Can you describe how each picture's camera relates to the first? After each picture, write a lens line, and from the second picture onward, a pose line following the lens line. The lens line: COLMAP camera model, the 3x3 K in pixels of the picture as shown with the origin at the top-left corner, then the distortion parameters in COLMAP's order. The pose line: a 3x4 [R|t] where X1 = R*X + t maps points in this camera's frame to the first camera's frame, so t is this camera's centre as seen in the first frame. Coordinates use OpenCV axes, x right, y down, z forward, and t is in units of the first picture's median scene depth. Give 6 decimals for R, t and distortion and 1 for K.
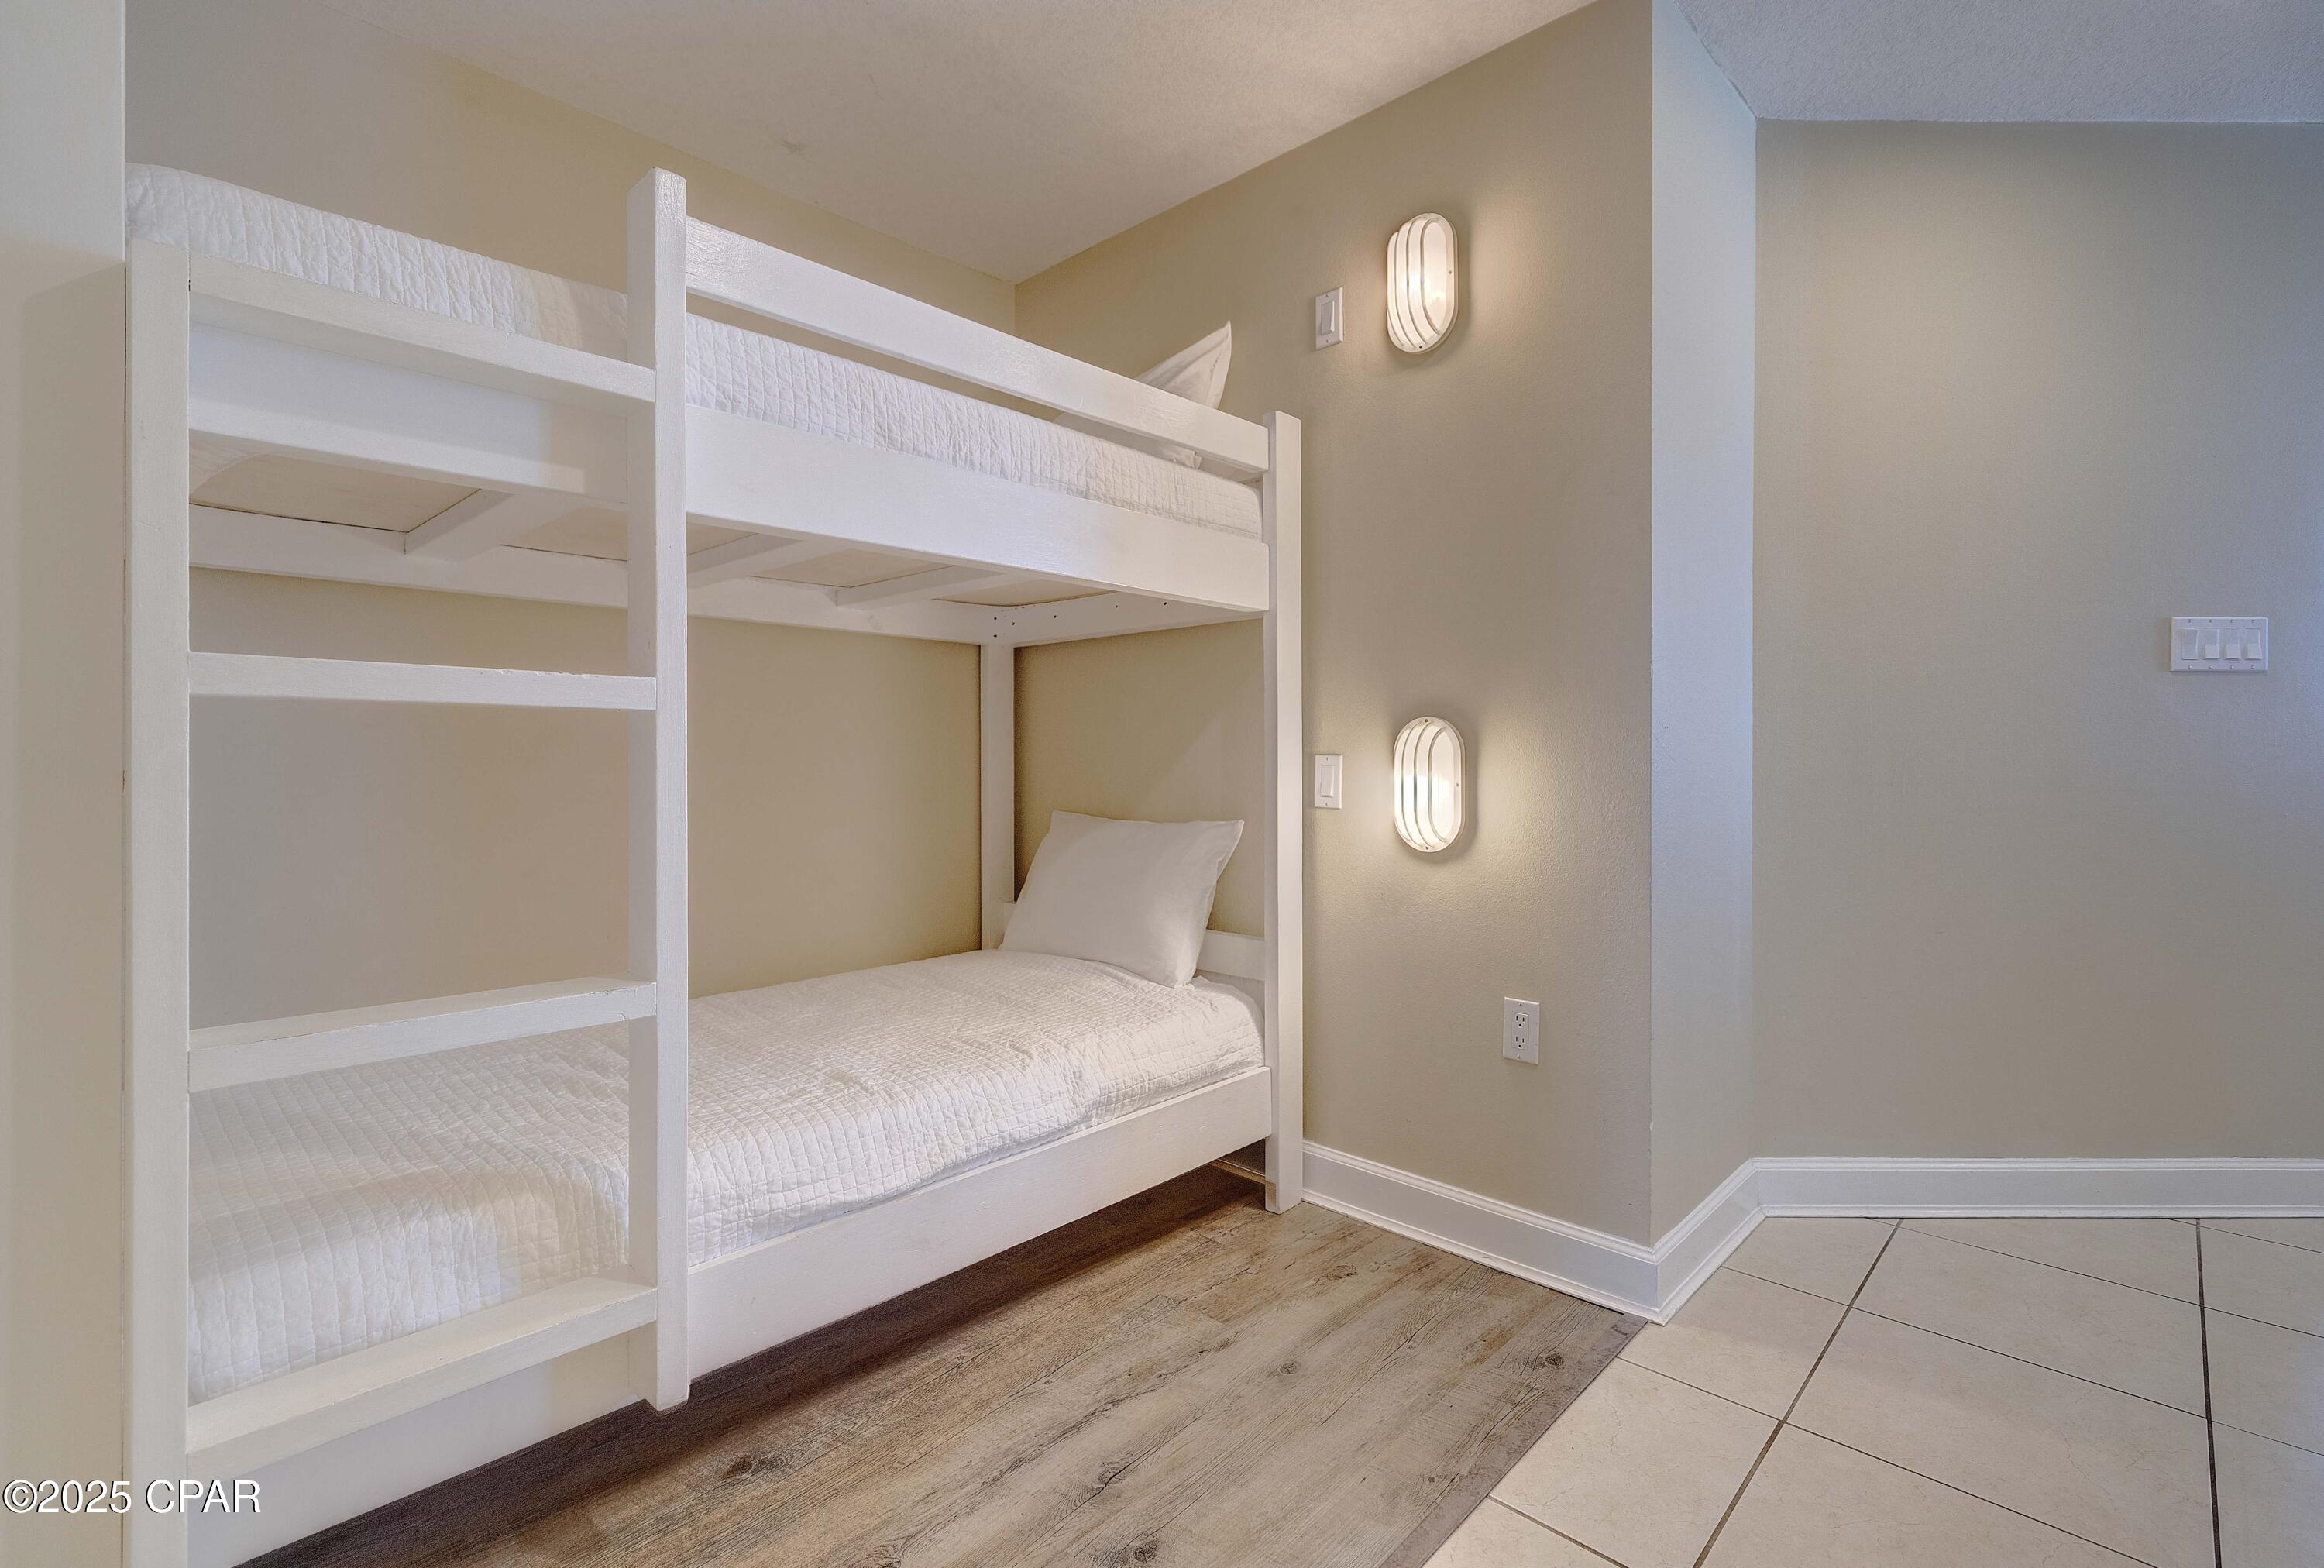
lens RADIAL K [[1061.0, 0, 1163.7], [0, 1061.0, 754.7], [0, 0, 1]] dist [0.002033, 0.000530]
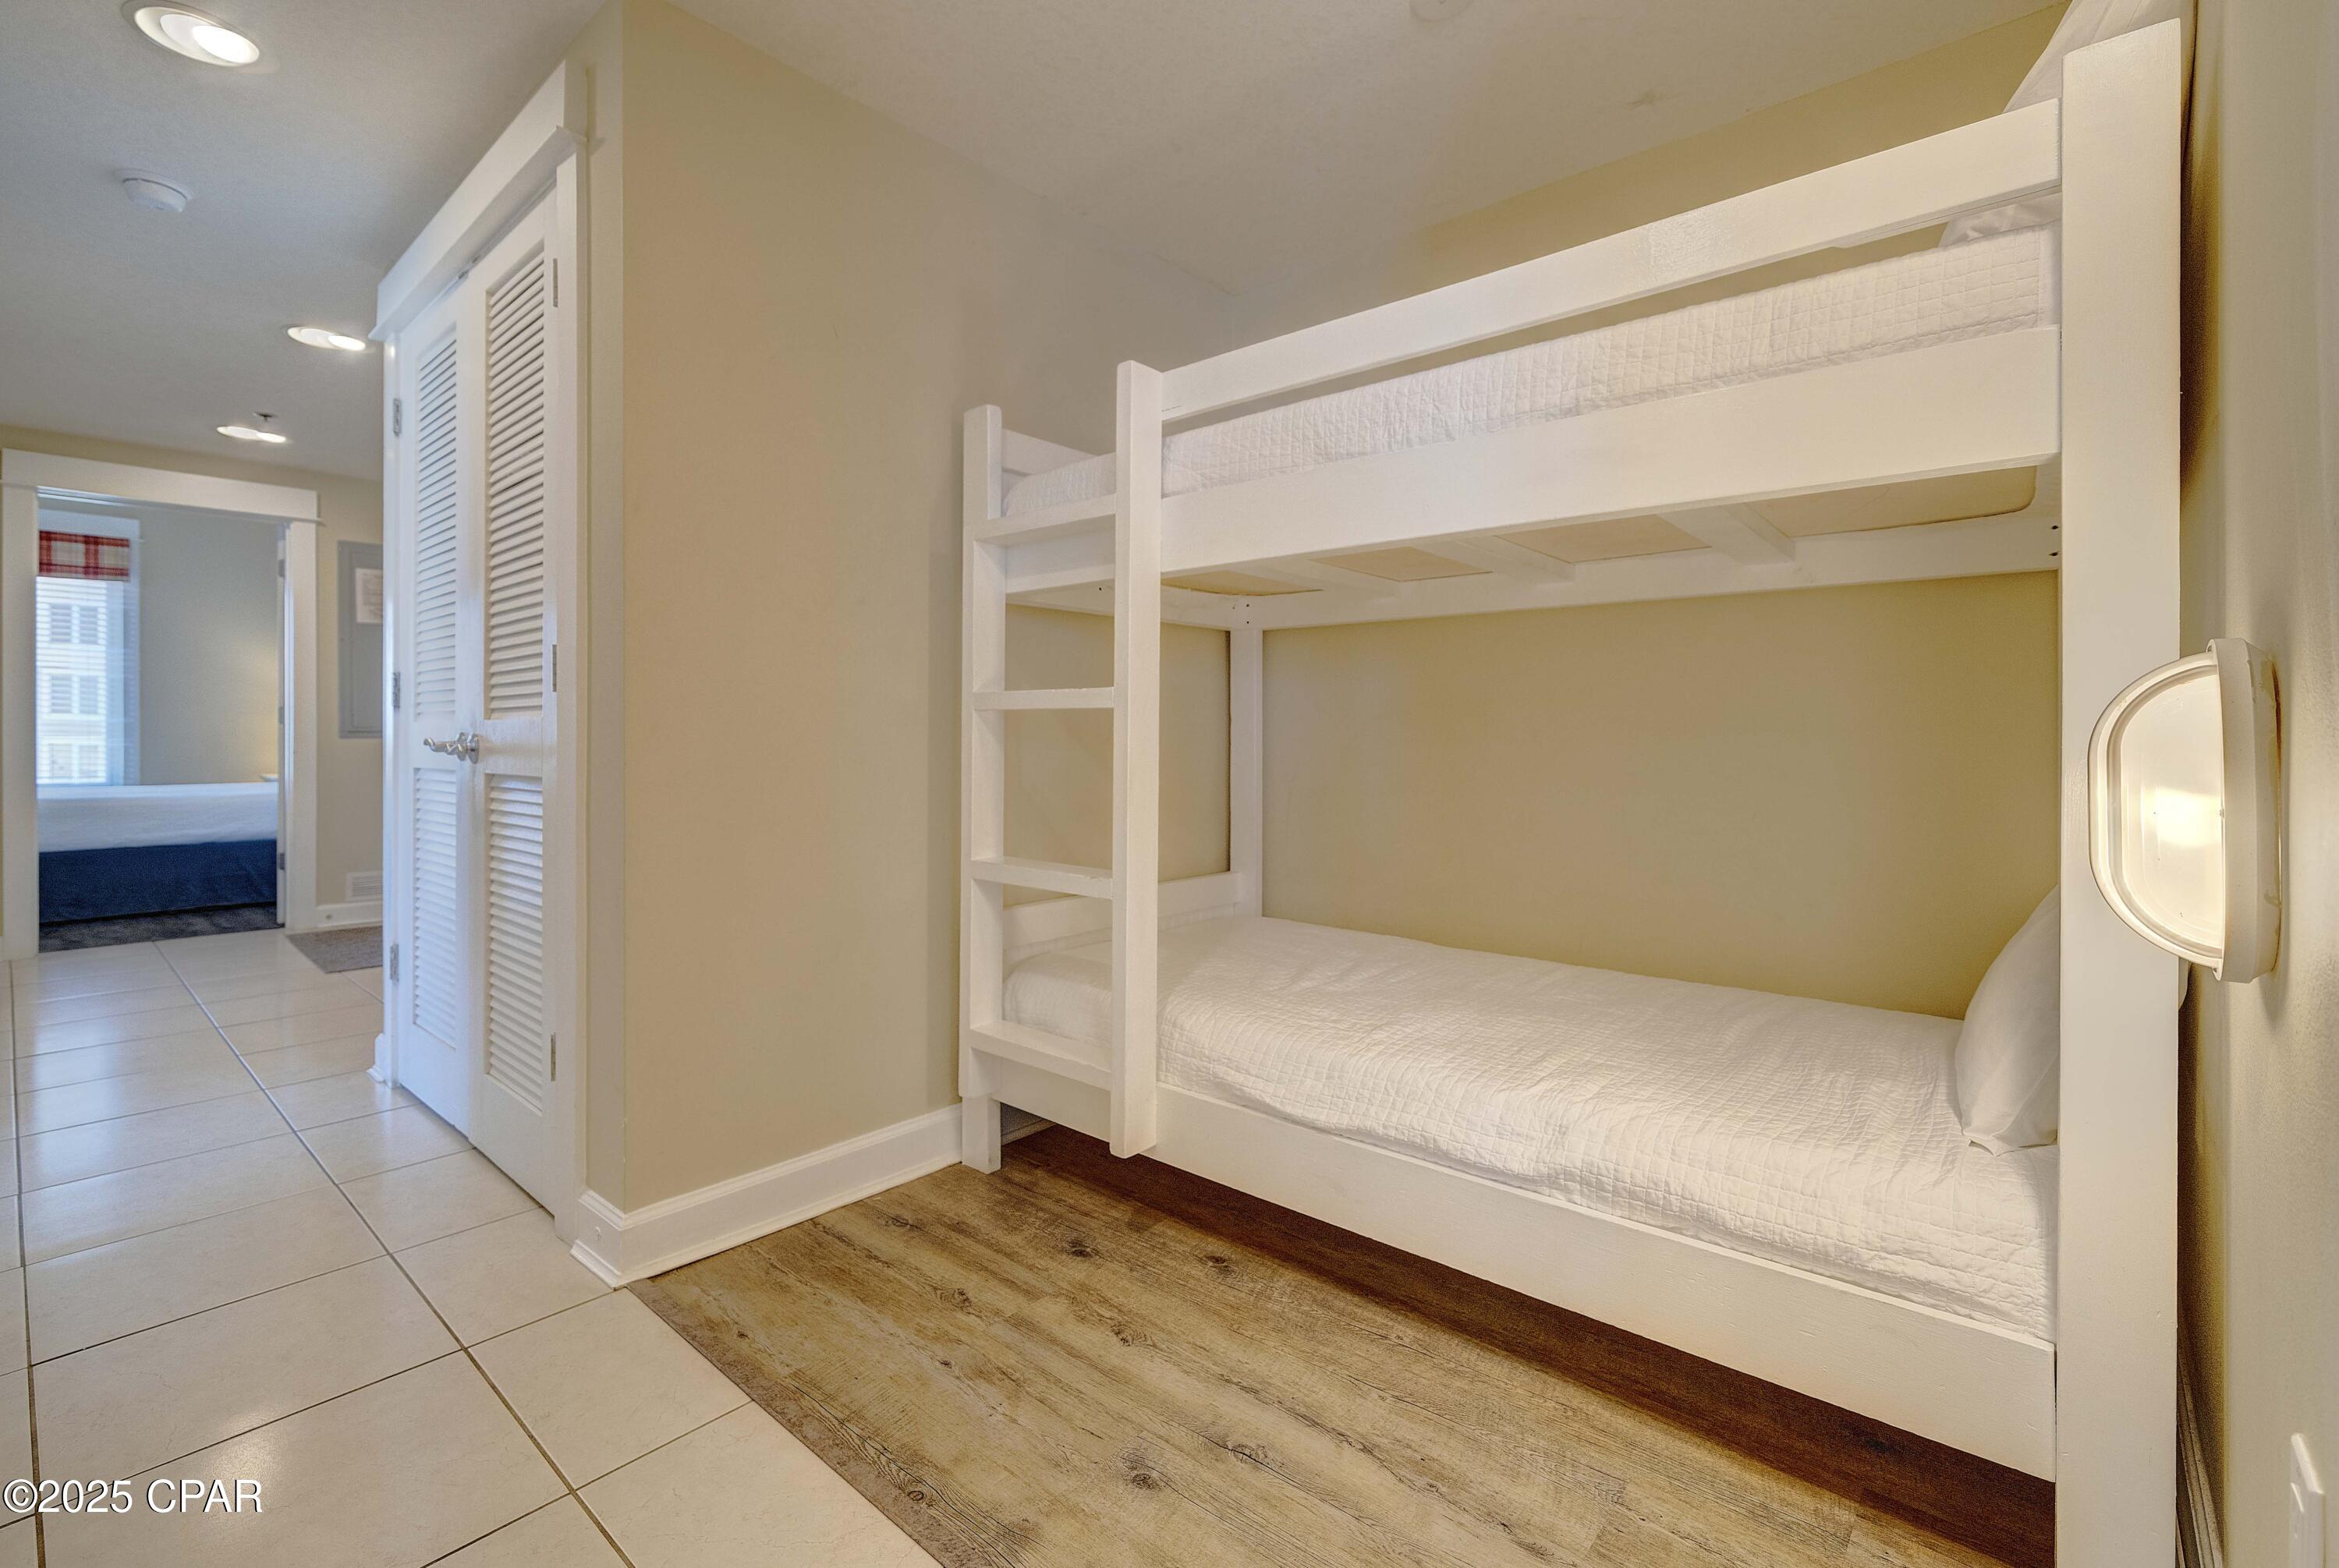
lens RADIAL K [[1013.2, 0, 1170.8], [0, 1013.2, 743.4], [0, 0, 1]] dist [-0.001122, 0.000015]
pose [[0.048075, -0.002168, -0.998841, 0.797575], [-0.007848, 0.999966, -0.002549, 0.012591], [0.998813, 0.007962, 0.048056, 0.778493]]
